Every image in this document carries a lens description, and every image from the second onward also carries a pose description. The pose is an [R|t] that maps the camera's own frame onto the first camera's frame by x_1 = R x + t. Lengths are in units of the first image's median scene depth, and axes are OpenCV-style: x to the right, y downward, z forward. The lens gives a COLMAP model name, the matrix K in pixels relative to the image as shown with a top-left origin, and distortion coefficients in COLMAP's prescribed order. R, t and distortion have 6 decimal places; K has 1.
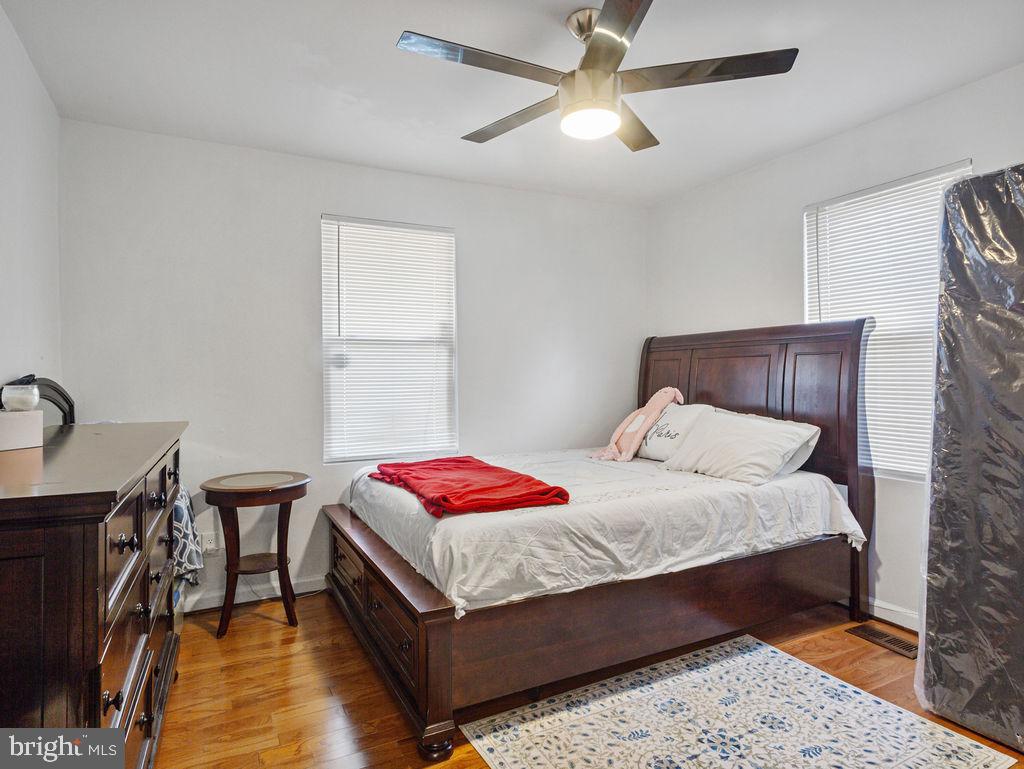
lens RADIAL K [[576.1, 0, 517.4], [0, 576.1, 381.2], [0, 0, 1]] dist [-0.005413, 0.003835]
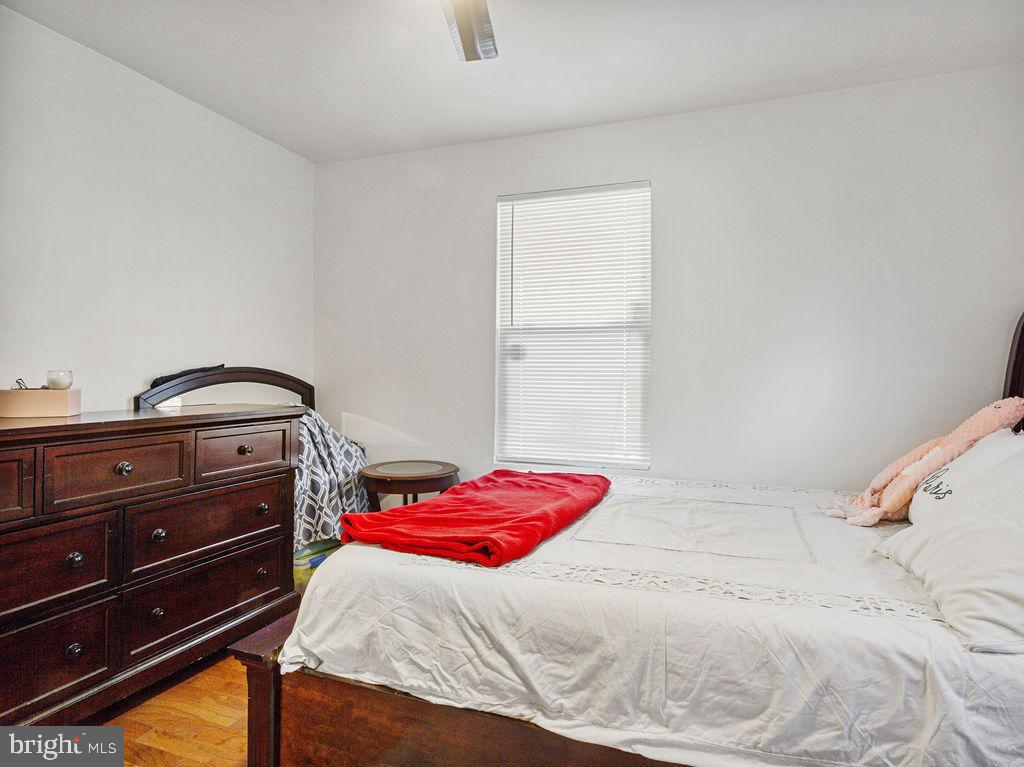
lens RADIAL K [[576.1, 0, 513.4], [0, 576.1, 378.8], [0, 0, 1]] dist [-0.005413, 0.003835]
pose [[0.676209, 0.020710, -0.736419, 0.568907], [-0.018268, 0.999769, 0.011342, -0.005399], [0.736483, 0.005783, 0.676431, 0.579621]]
